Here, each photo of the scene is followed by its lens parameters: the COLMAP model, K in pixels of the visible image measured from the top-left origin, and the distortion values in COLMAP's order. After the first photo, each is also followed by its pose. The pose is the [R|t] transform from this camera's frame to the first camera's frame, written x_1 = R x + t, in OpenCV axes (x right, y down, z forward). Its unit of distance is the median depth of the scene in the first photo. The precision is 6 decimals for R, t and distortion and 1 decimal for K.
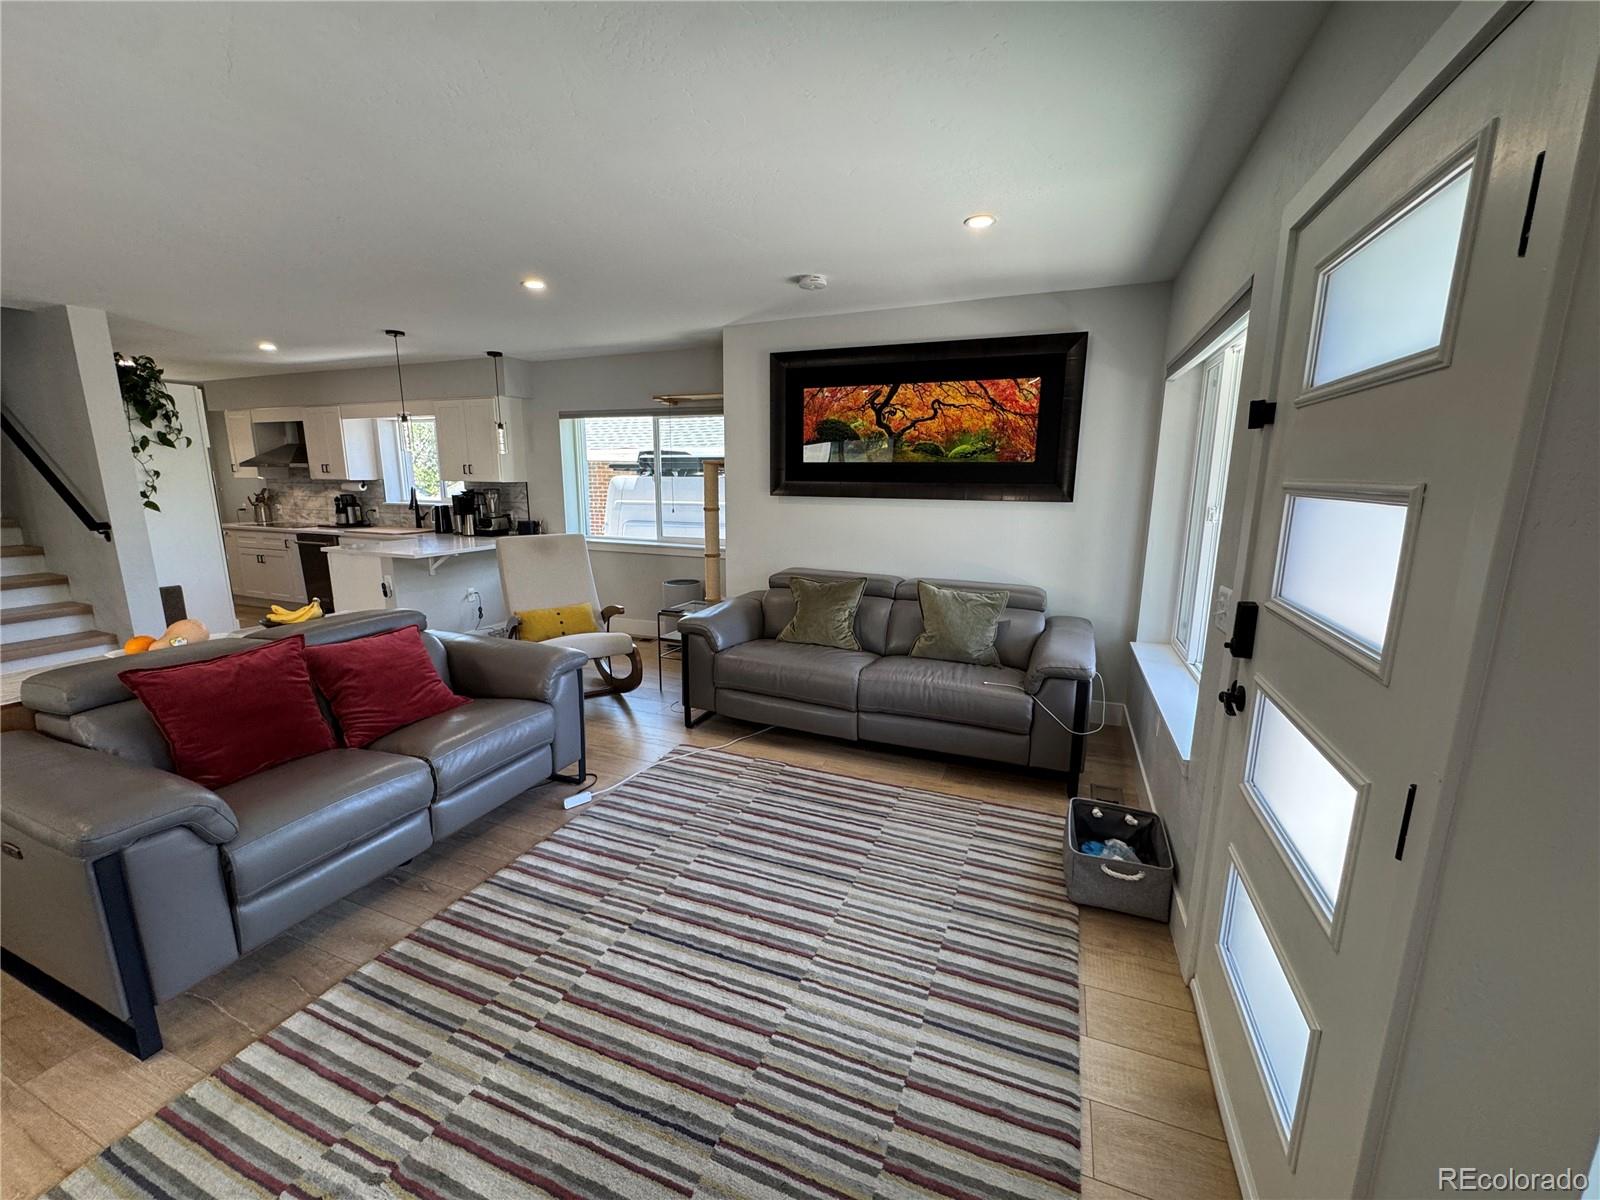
lens RADIAL K [[640.2, 0, 799.3], [0, 640.2, 599.0], [0, 0, 1]] dist [-0.001776, 0.000447]
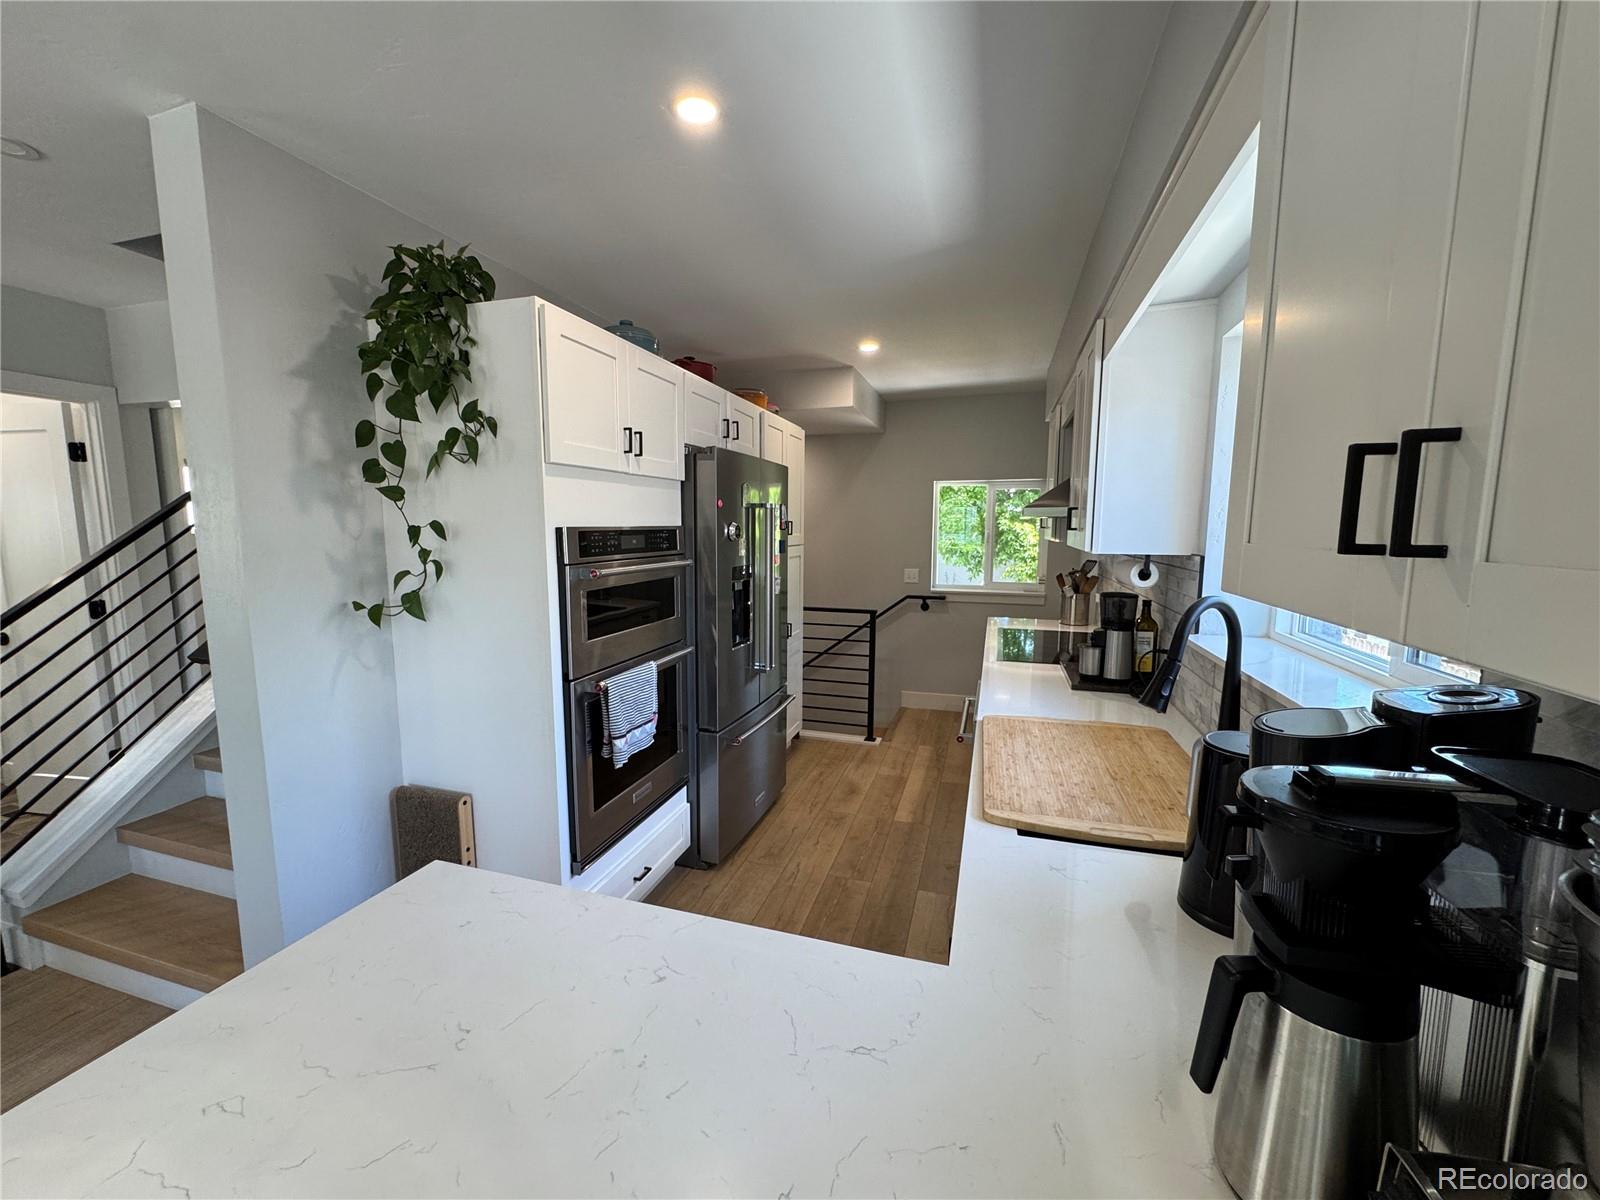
lens RADIAL K [[640.2, 0, 799.6], [0, 640.2, 599.9], [0, 0, 1]] dist [-0.001776, 0.000447]
pose [[0.092780, 0.111520, -0.989422, -0.736017], [-0.194116, 0.976666, 0.091879, -0.302364], [0.976581, 0.183538, 0.112263, 1.518005]]
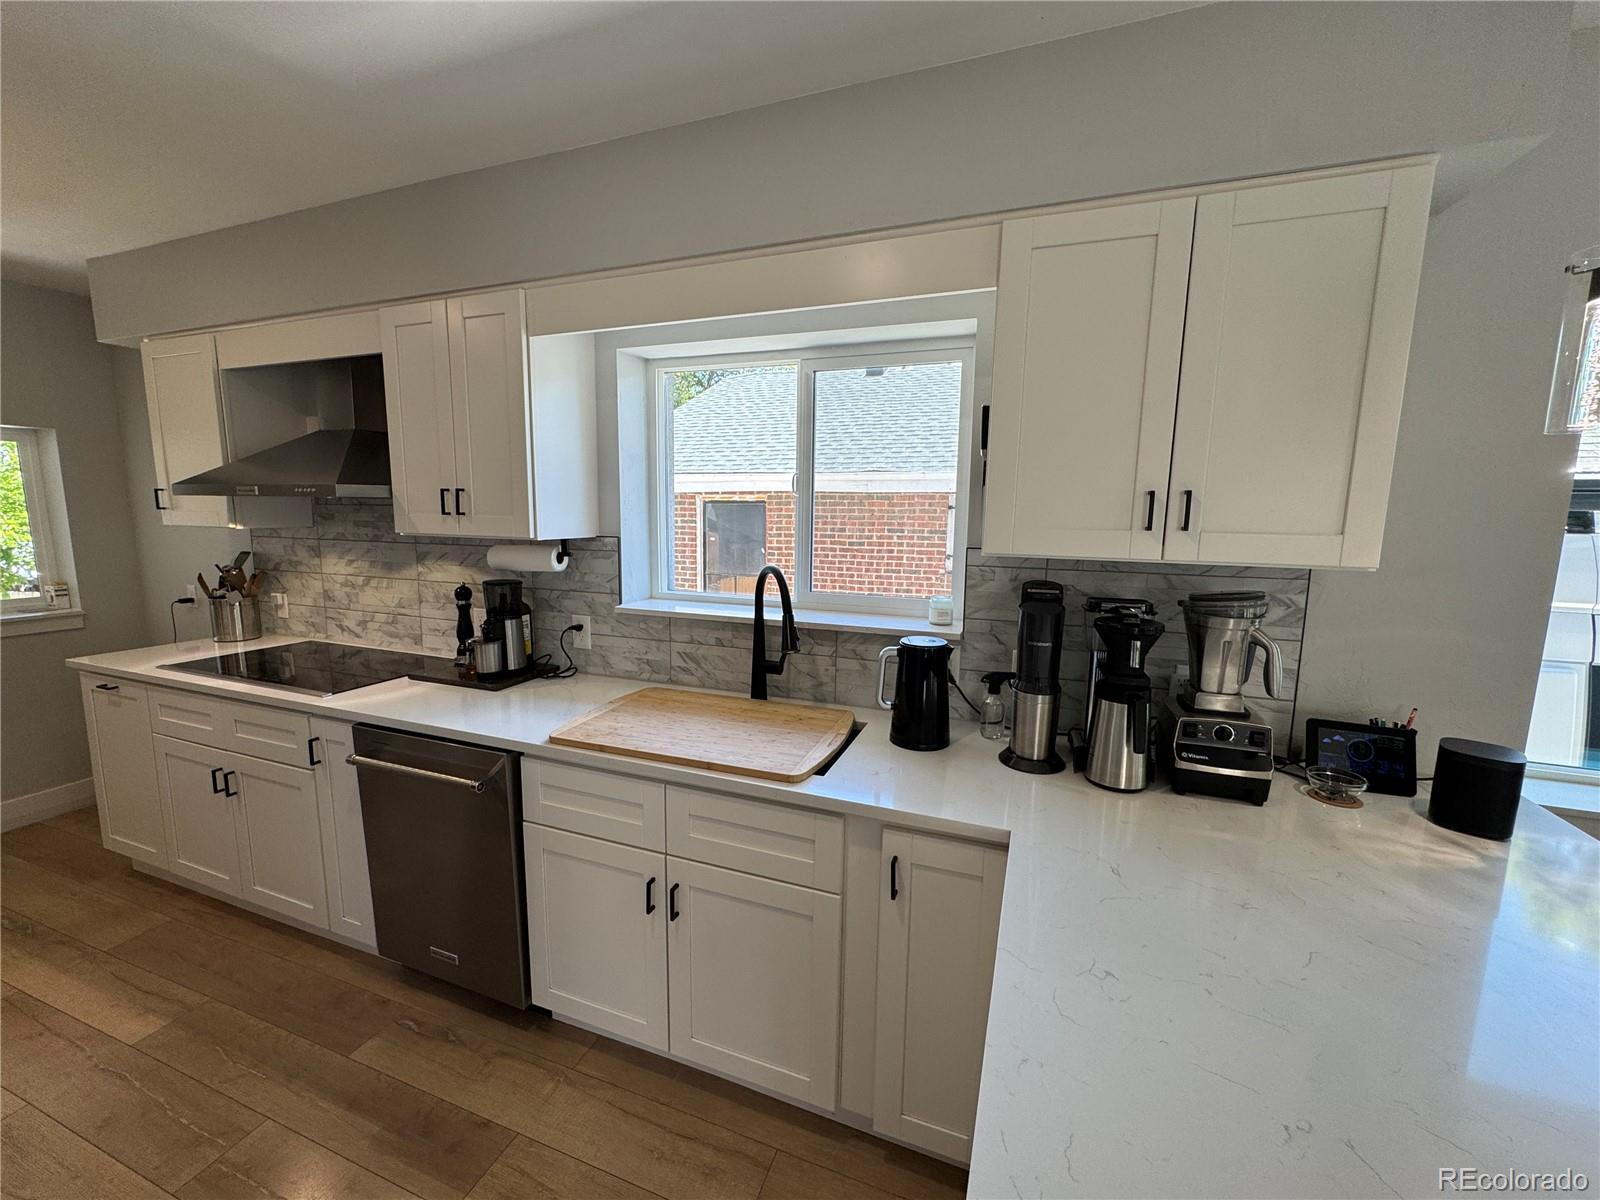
lens RADIAL K [[640.2, 0, 797.6], [0, 640.2, 597.1], [0, 0, 1]] dist [-0.001776, 0.000447]
pose [[0.999612, 0.003463, 0.027621, -1.080053], [-0.001849, 0.998300, -0.058255, -0.260353], [-0.027776, 0.058181, 0.997920, 1.278474]]
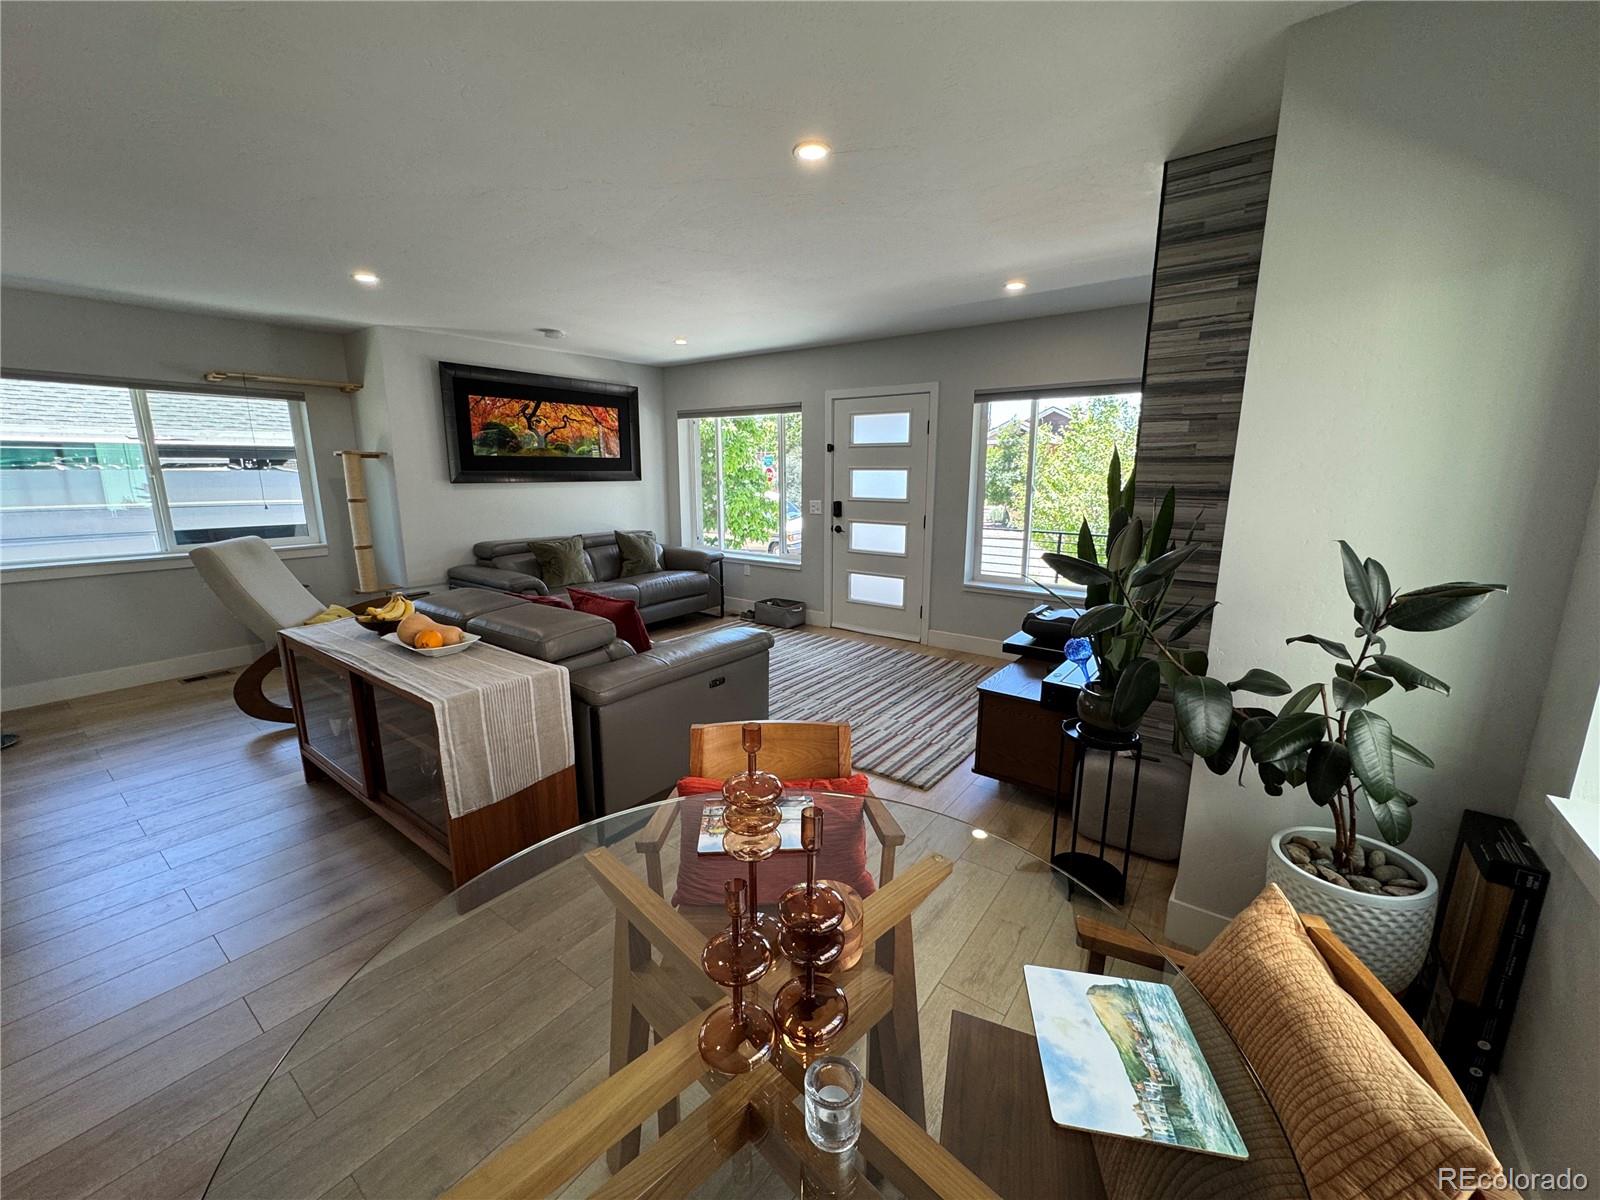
lens RADIAL K [[640.2, 0, 808.4], [0, 640.2, 597.8], [0, 0, 1]] dist [-0.001776, 0.000447]
pose [[0.244102, -0.196279, 0.949678, -1.241308], [0.188079, 0.970290, 0.152195, -0.018938], [-0.951336, 0.141464, 0.273765, 0.115737]]
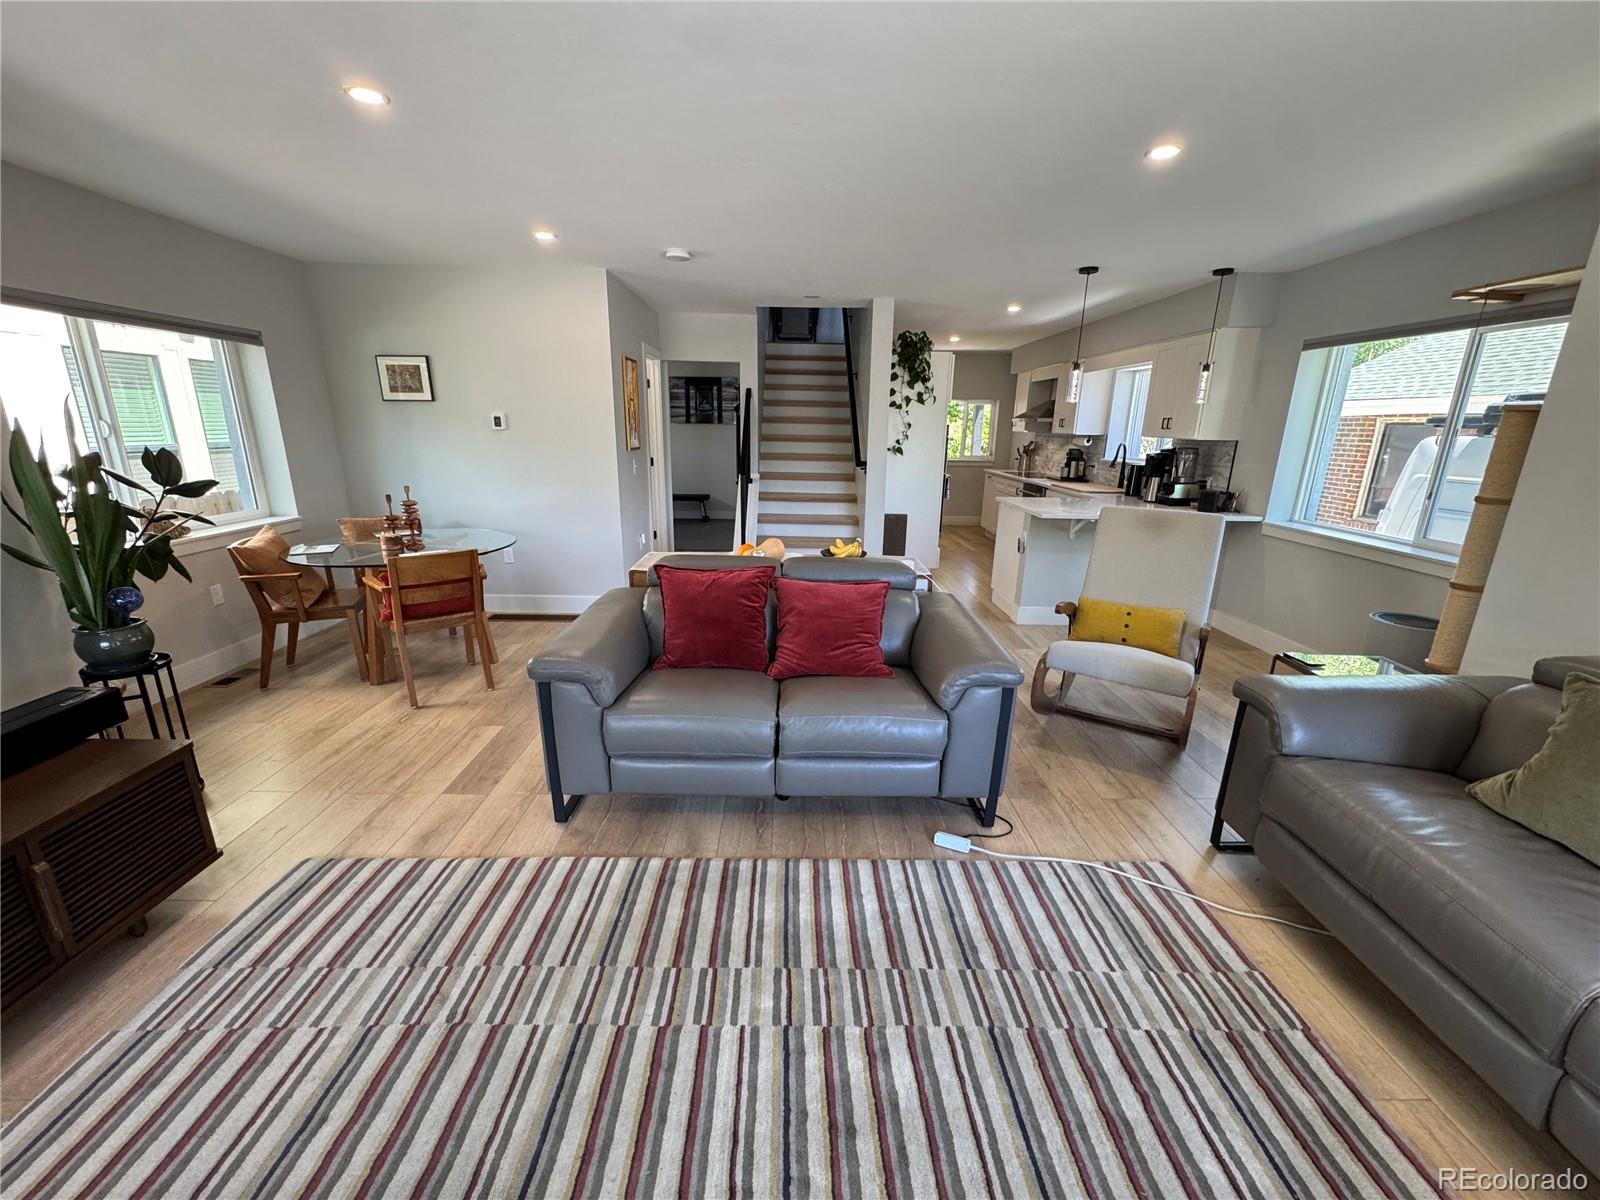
lens RADIAL K [[640.2, 0, 795.6], [0, 640.2, 598.8], [0, 0, 1]] dist [-0.001776, 0.000447]
pose [[0.383250, 0.244967, -0.890568, 0.168613], [-0.190067, 0.964470, 0.183501, -0.067910], [0.903877, 0.098941, 0.416193, 0.374899]]
